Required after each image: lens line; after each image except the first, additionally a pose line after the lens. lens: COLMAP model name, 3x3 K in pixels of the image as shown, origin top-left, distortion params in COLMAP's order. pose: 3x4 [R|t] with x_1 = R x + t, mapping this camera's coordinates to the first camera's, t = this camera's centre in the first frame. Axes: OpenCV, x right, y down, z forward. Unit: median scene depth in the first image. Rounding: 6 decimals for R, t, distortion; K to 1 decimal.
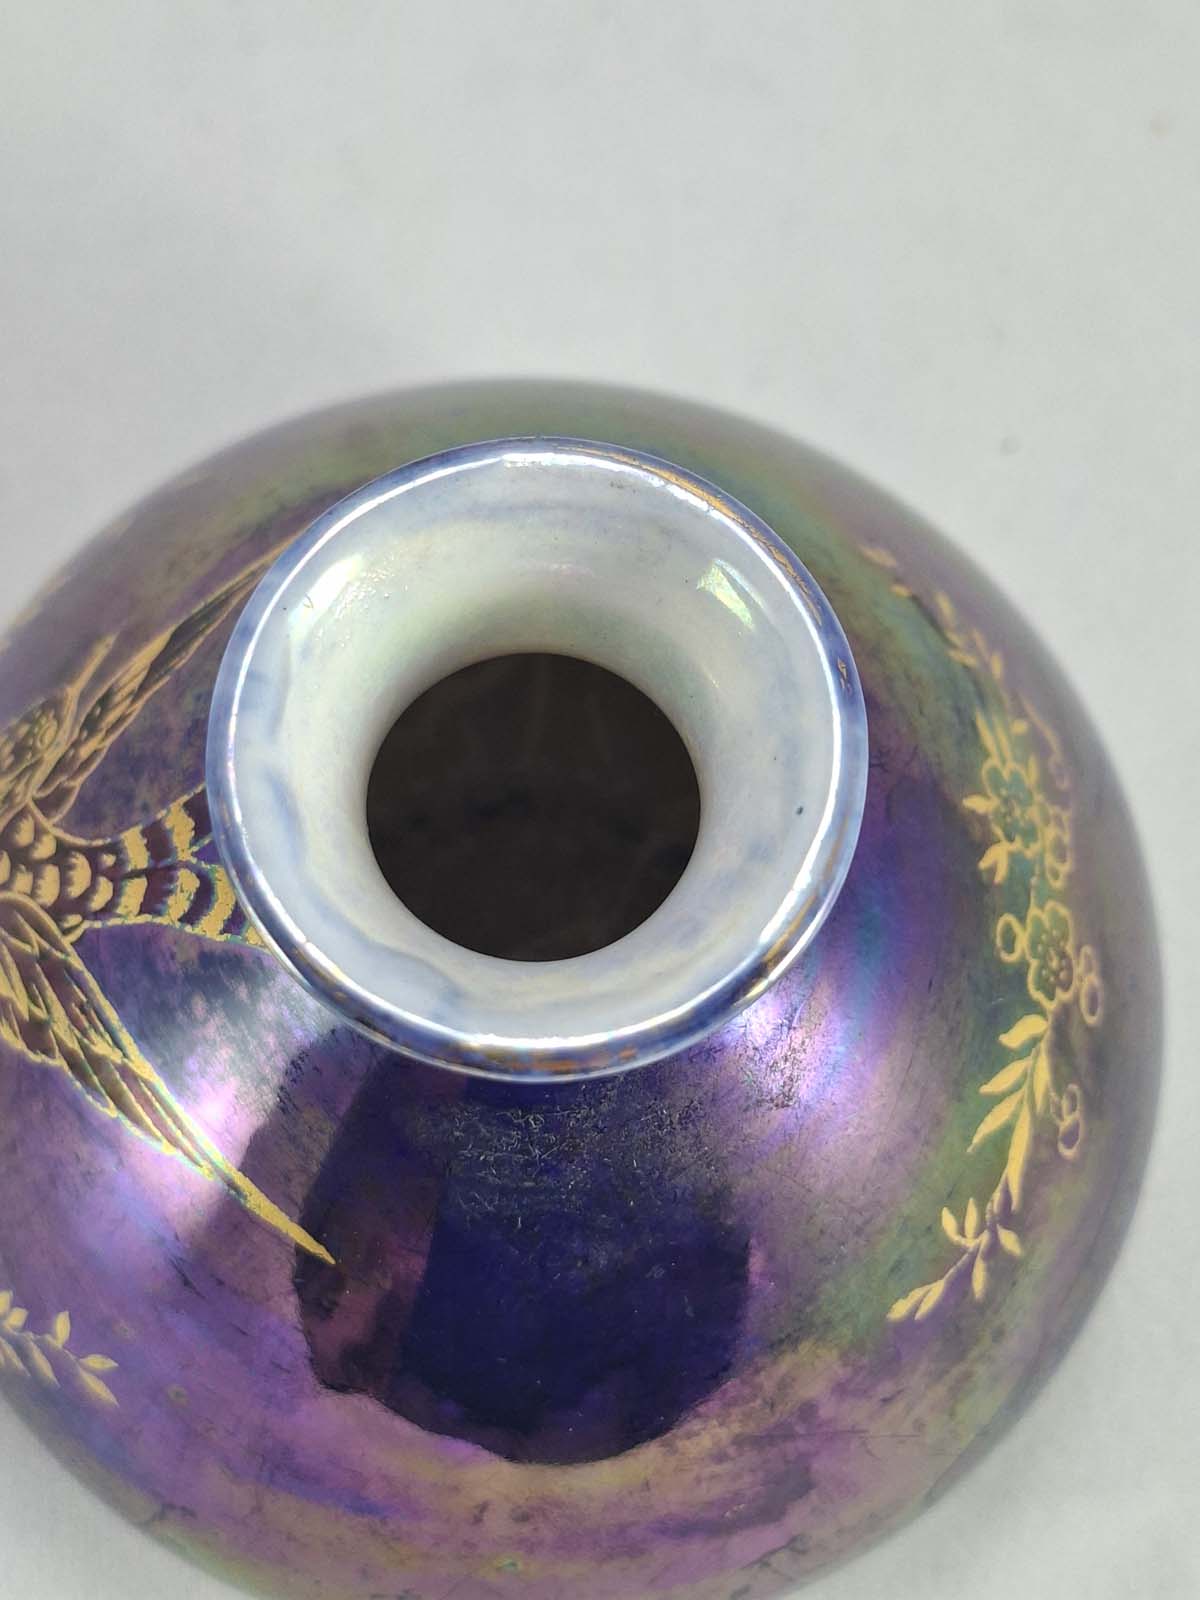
lens RADIAL K [[2853.0, 0, 600.0], [0, 2853.0, 800.0], [0, 0, 1]] dist [-0.009216, -0.011141]
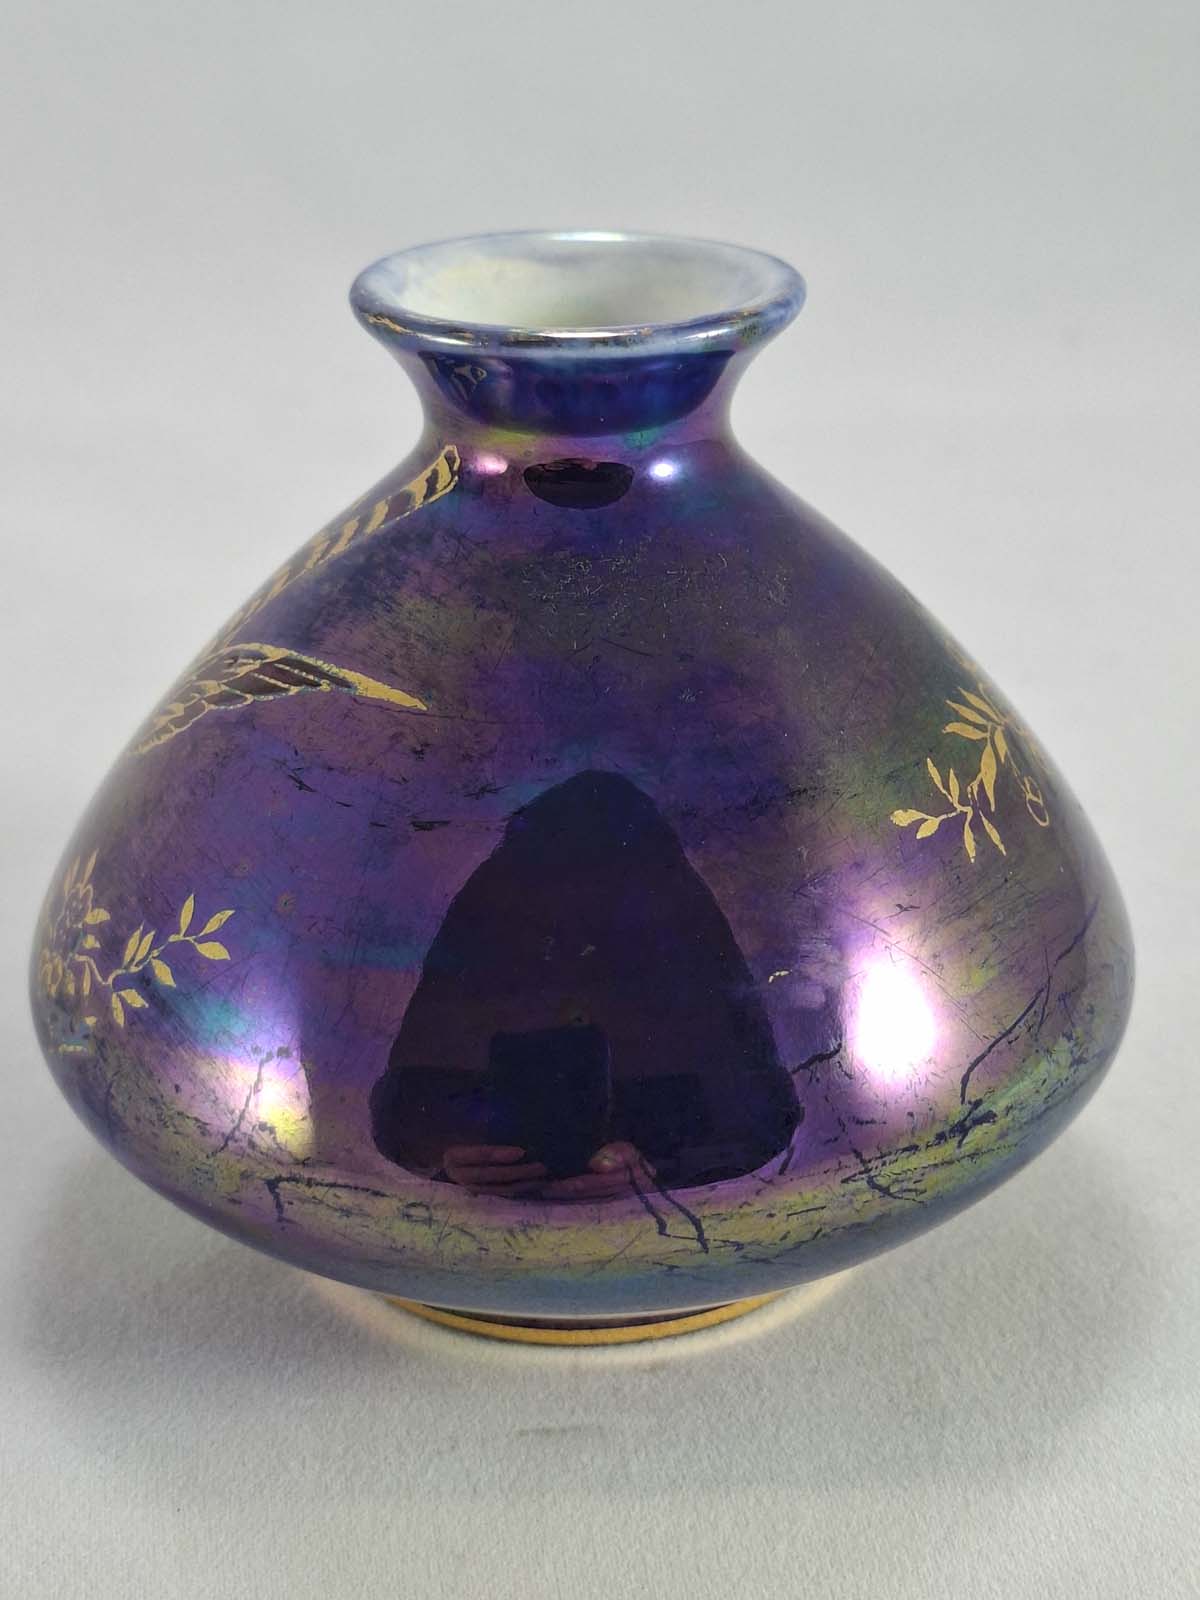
lens RADIAL K [[2853.0, 0, 600.0], [0, 2853.0, 800.0], [0, 0, 1]] dist [-0.009216, -0.011141]
pose [[0.999001, -0.044683, -0.000292, -0.019043], [0.028253, 0.636693, -0.770600, 1.102827], [0.034619, 0.769822, 0.637319, 0.242025]]
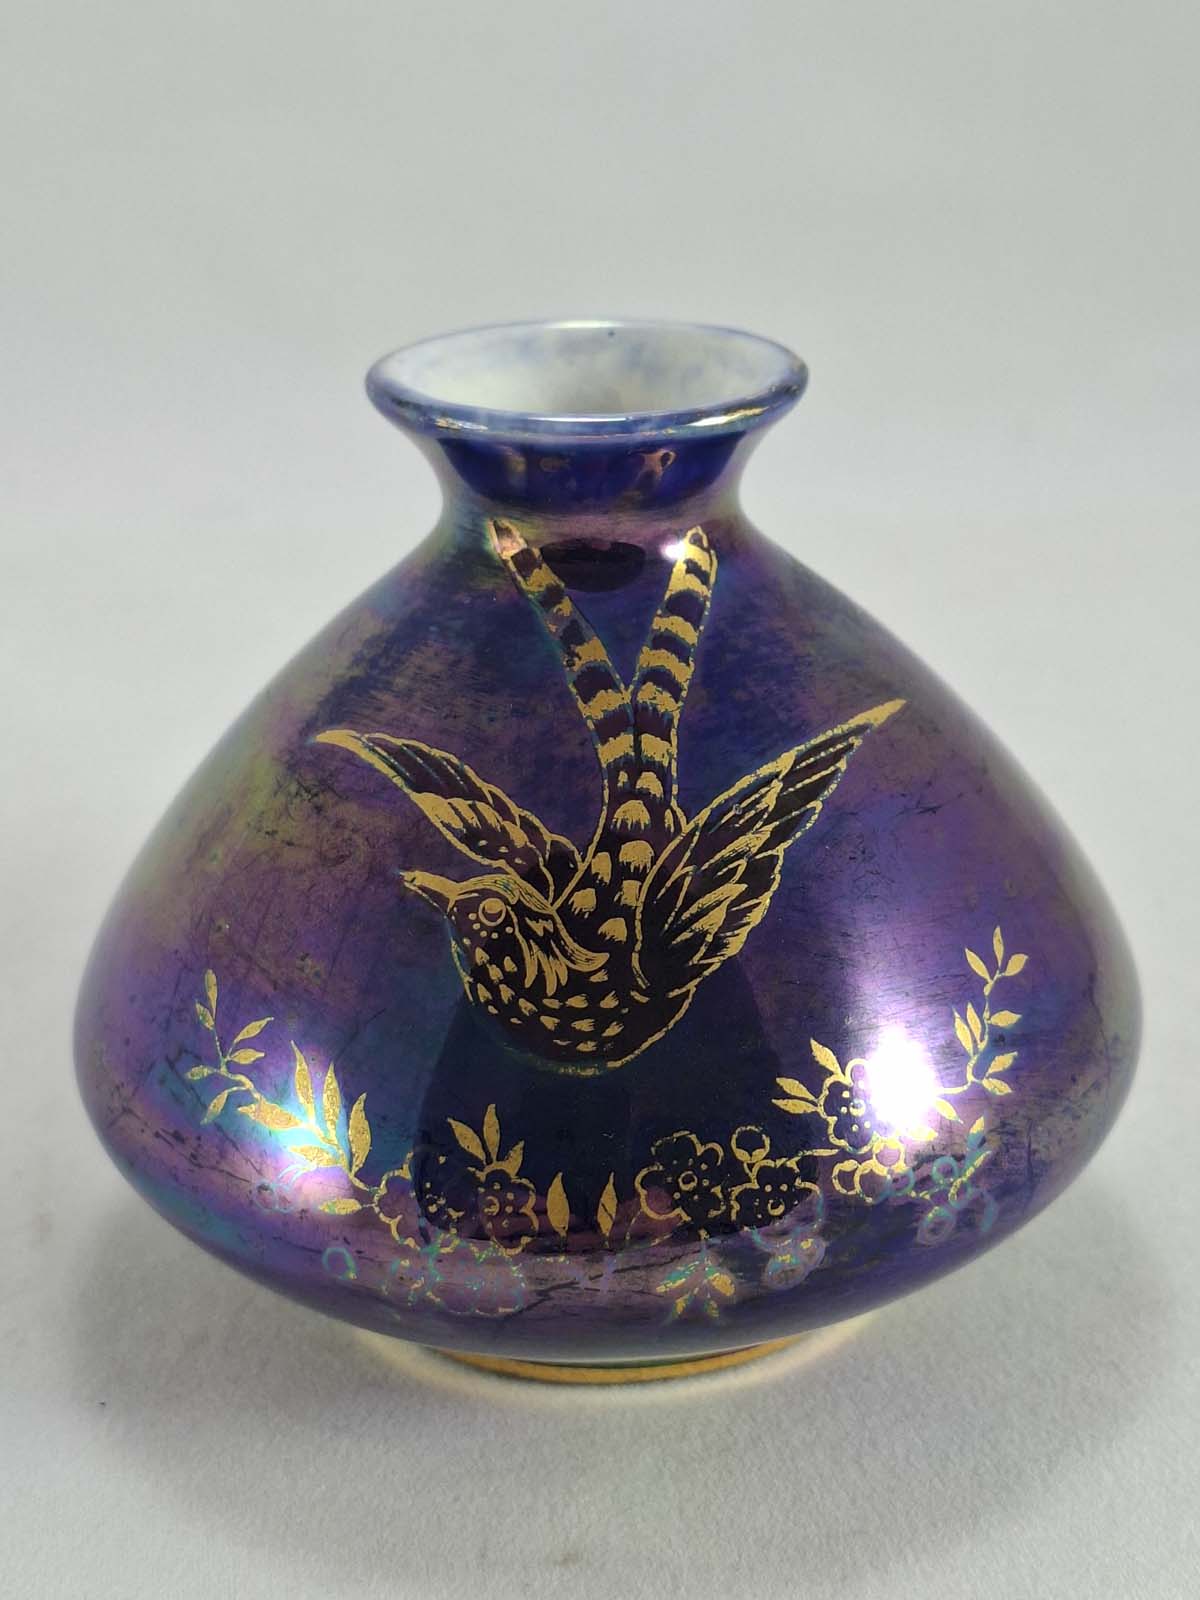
lens RADIAL K [[2853.0, 0, 600.0], [0, 2853.0, 800.0], [0, 0, 1]] dist [-0.009216, -0.011141]
pose [[-0.092692, -0.411180, 0.906829, -1.296597], [0.961810, 0.198598, 0.188362, -0.219303], [-0.257545, 0.889657, 0.377069, 0.548630]]
